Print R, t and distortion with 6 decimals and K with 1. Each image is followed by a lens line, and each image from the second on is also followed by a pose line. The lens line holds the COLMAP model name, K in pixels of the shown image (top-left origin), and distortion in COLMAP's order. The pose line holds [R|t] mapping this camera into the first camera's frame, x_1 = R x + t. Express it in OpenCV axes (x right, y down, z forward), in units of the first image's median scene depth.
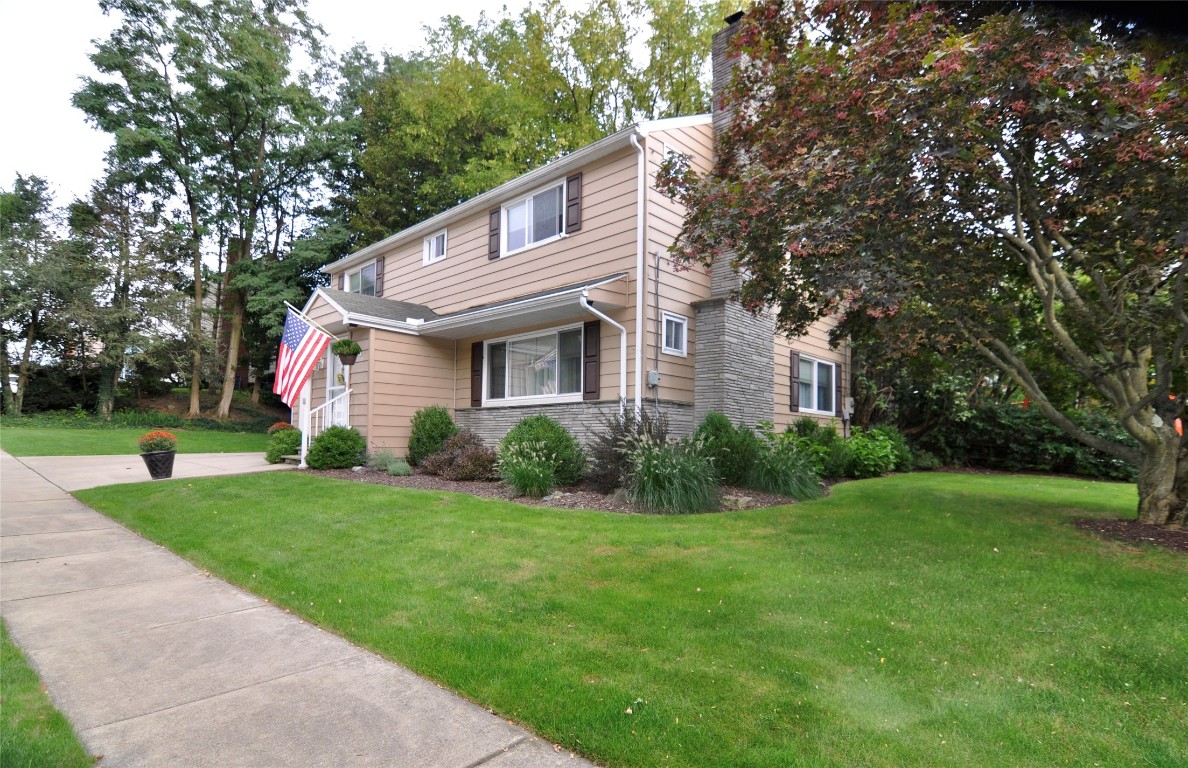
lens RADIAL K [[547.1, 0, 642.5], [0, 547.1, 408.2], [0, 0, 1]] dist [-0.000719, -0.000100]
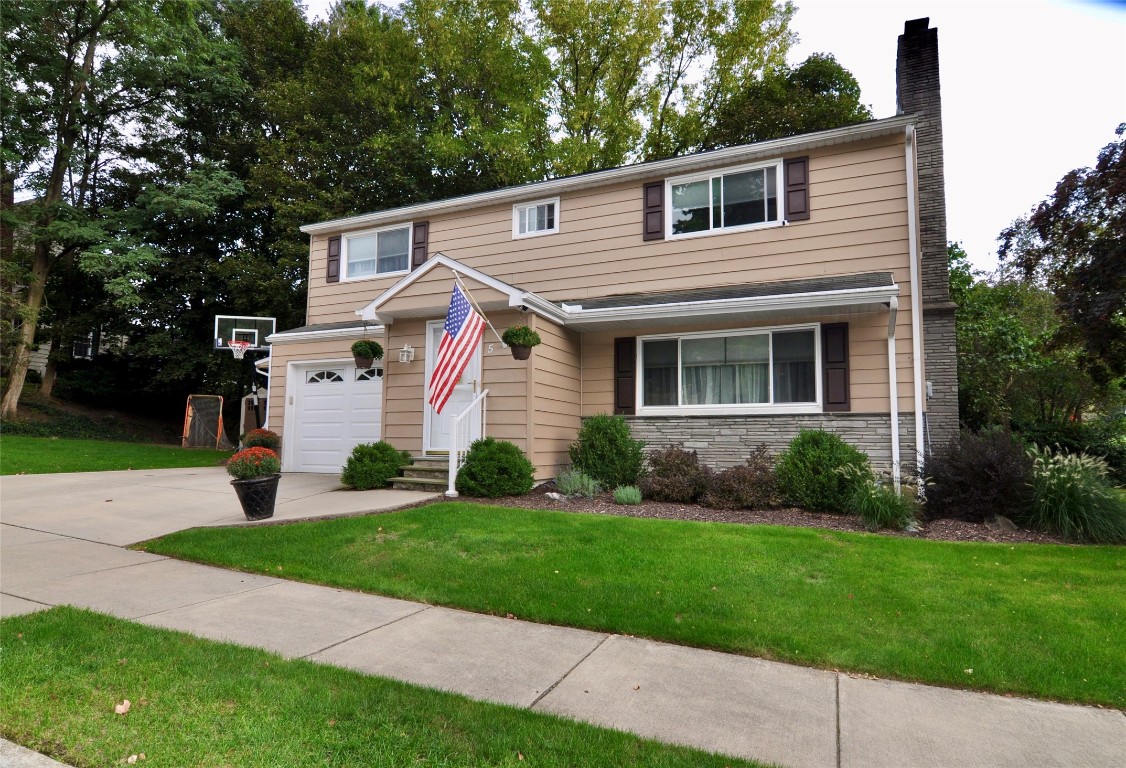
lens RADIAL K [[572.4, 0, 578.8], [0, 572.4, 386.0], [0, 0, 1]] dist [-0.005314, -0.011544]
pose [[0.959168, 0.028721, 0.281375, -0.645205], [-0.017419, 0.998941, -0.042586, -0.008657], [-0.282300, 0.035946, 0.958653, 0.199303]]
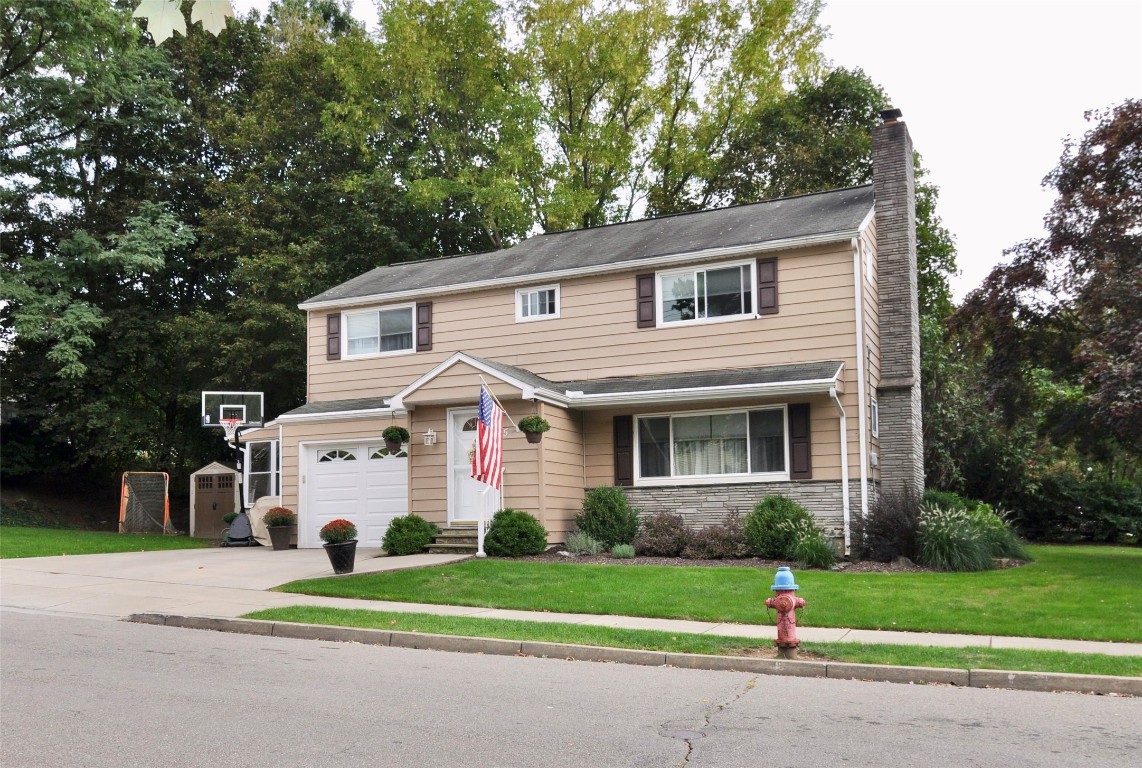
lens RADIAL K [[912.8, 0, 575.3], [0, 912.8, 442.5], [0, 0, 1]] dist [-0.000206, -0.000134]
pose [[0.961086, 0.001317, 0.276246, -0.845606], [0.007992, 0.999437, -0.032573, -0.027621], [-0.276133, 0.033513, 0.960535, -0.473132]]
